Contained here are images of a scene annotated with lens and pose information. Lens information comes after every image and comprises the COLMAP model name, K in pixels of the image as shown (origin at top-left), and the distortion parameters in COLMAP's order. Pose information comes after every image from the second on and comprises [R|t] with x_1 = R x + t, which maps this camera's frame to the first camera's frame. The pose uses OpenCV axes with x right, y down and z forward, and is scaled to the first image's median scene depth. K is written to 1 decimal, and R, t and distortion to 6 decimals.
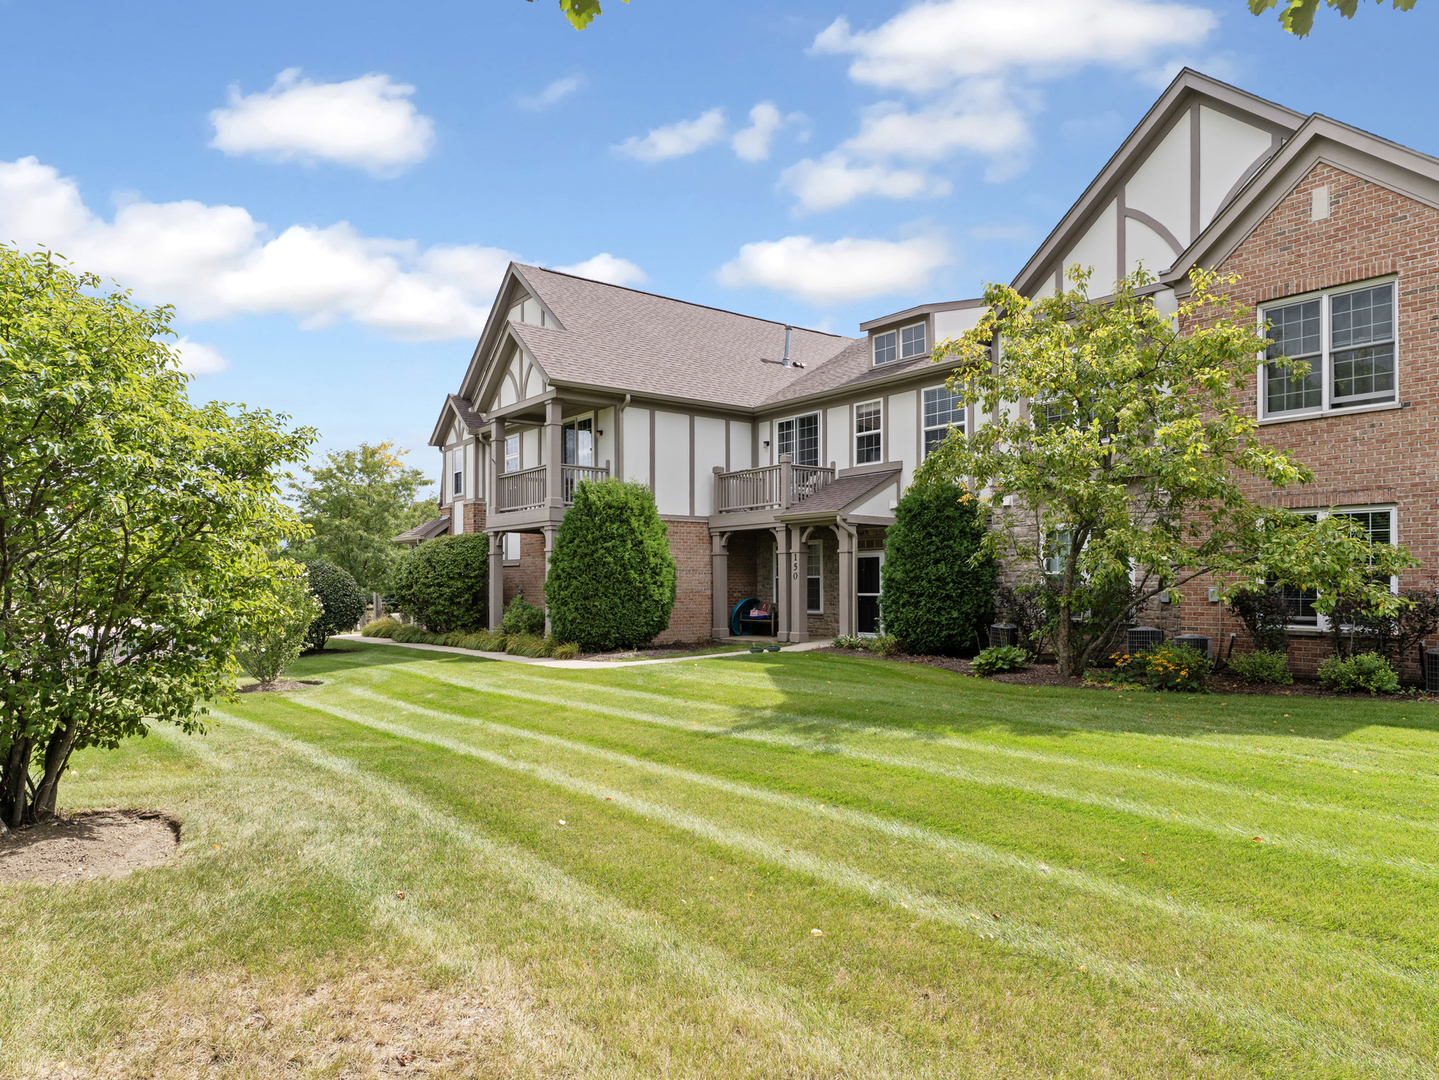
lens RADIAL K [[867.5, 0, 718.7], [0, 867.5, 580.9], [0, 0, 1]] dist [-0.005418, -0.000142]
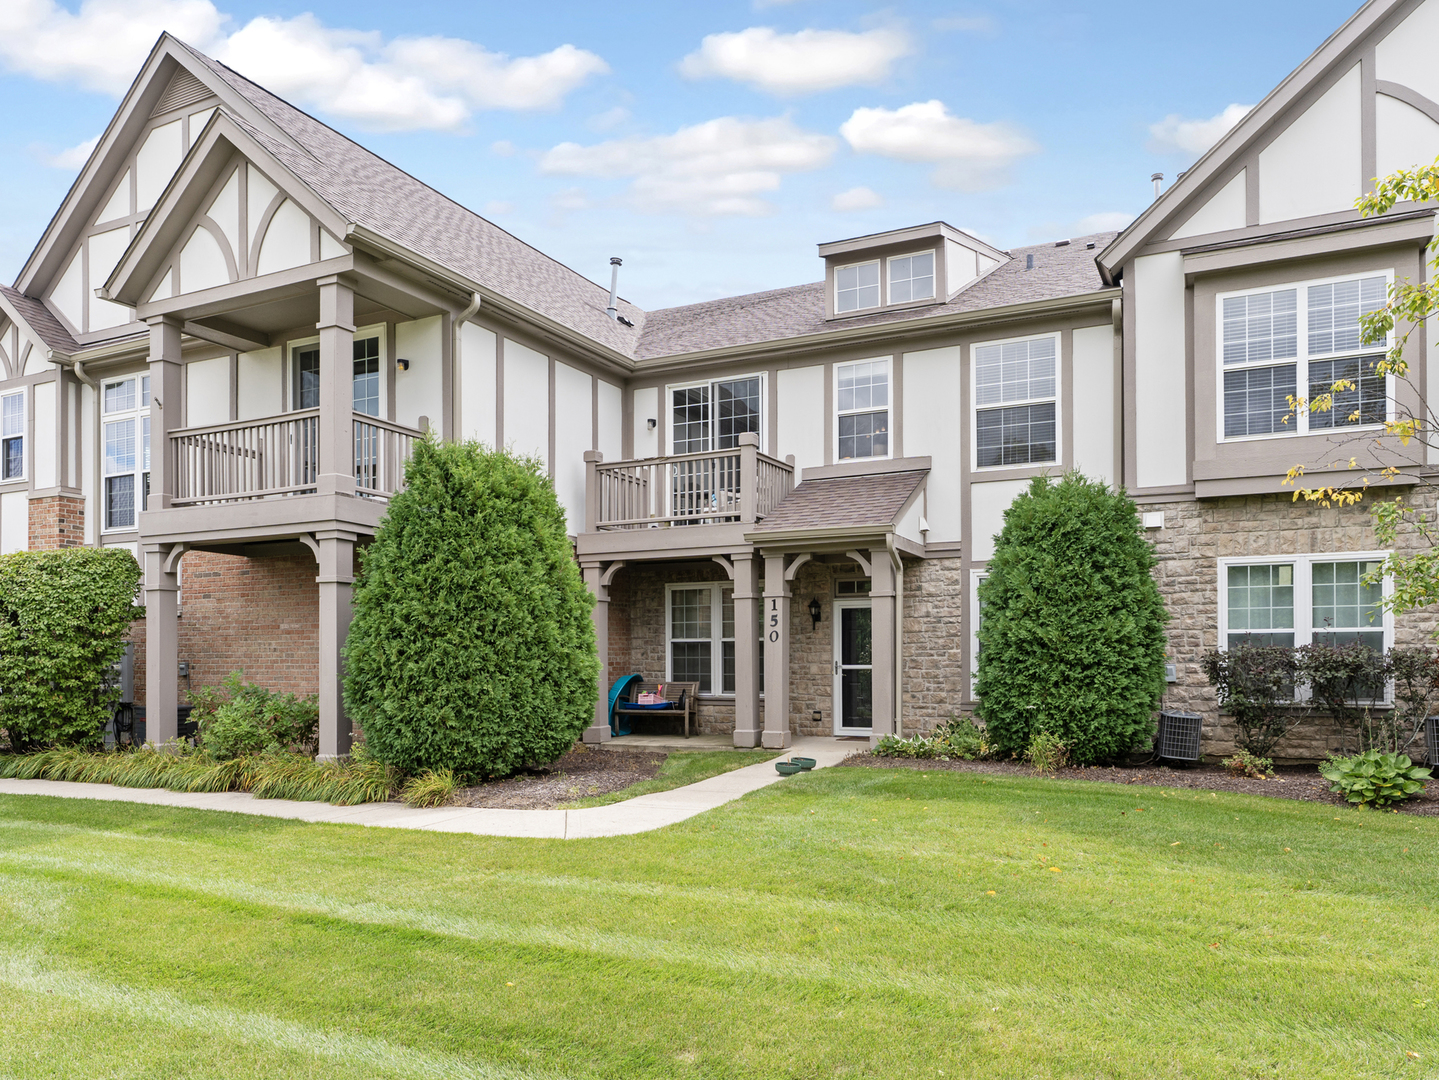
lens RADIAL K [[1013.2, 0, 721.7], [0, 1013.2, 660.0], [0, 0, 1]] dist [-0.003049, -0.000609]
pose [[0.910784, -0.001451, 0.412881, -0.216050], [-0.000834, 0.999985, 0.005354, 0.006344], [-0.412882, -0.005221, 0.910769, 0.357089]]
